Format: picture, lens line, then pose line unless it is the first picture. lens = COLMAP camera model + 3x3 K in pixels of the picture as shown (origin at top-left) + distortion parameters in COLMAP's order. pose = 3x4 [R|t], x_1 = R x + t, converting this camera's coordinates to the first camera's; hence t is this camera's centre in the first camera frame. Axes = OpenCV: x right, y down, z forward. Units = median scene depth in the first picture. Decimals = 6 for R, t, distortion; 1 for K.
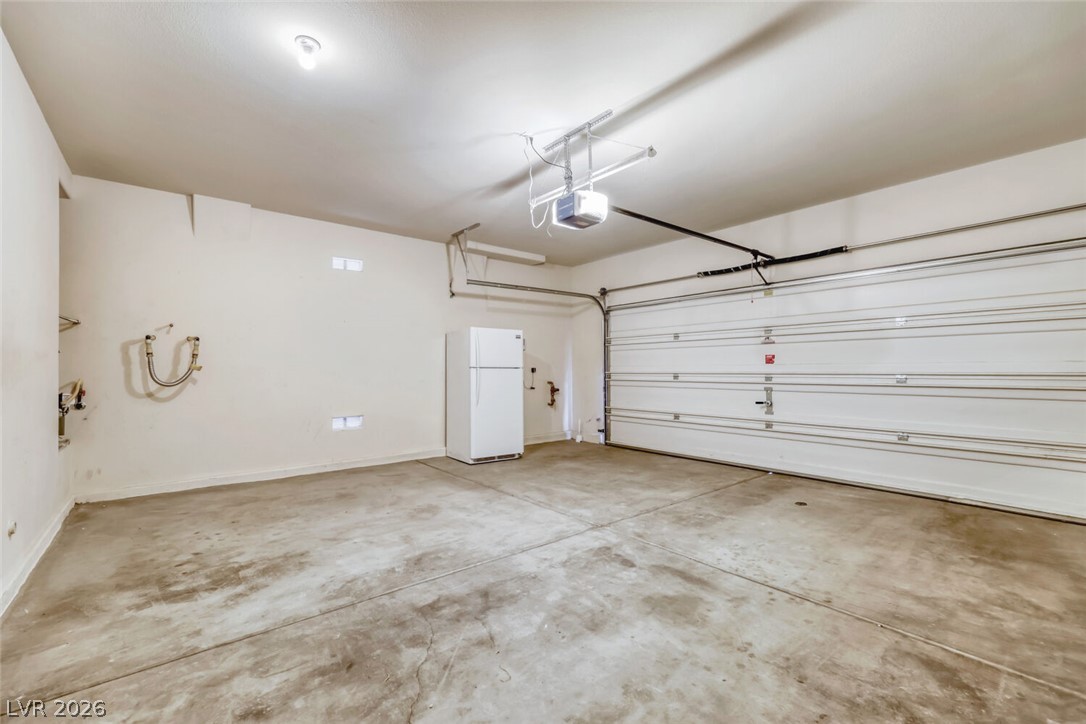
lens RADIAL K [[441.0, 0, 548.4], [0, 441.0, 365.9], [0, 0, 1]] dist [-0.001156, 0.000227]
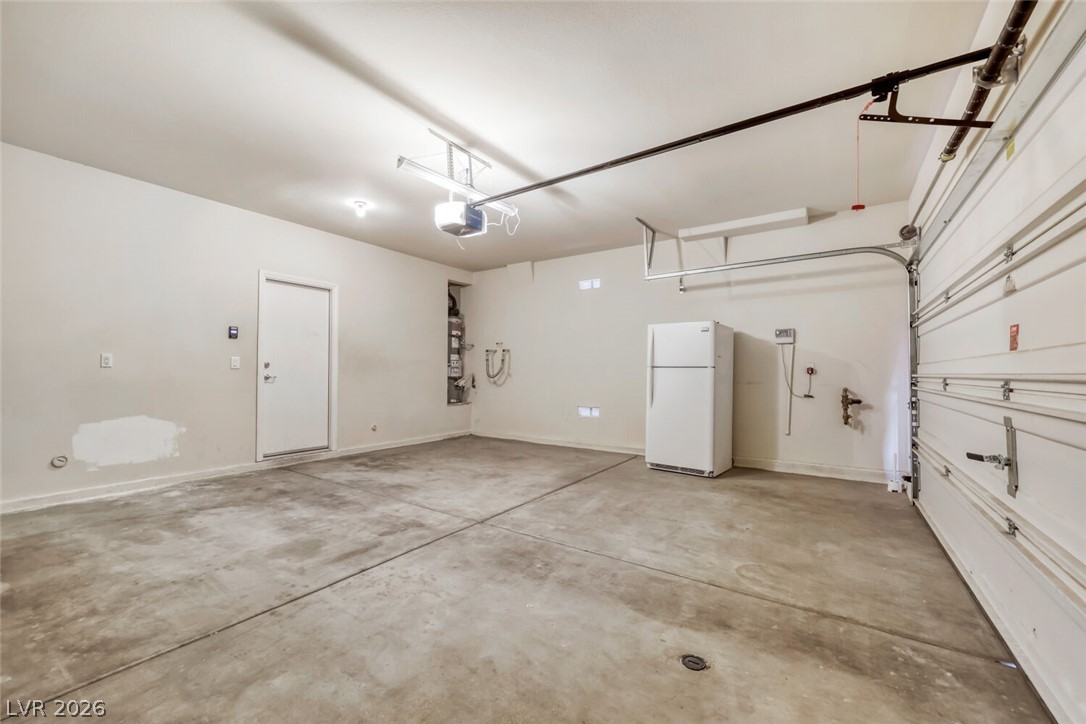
lens RADIAL K [[441.0, 0, 549.4], [0, 441.0, 365.8], [0, 0, 1]] dist [-0.001156, 0.000227]
pose [[0.297479, -0.008499, -0.954690, 1.285360], [0.000668, 0.999962, -0.008694, 0.019177], [0.954728, 0.001949, 0.297474, 0.970457]]
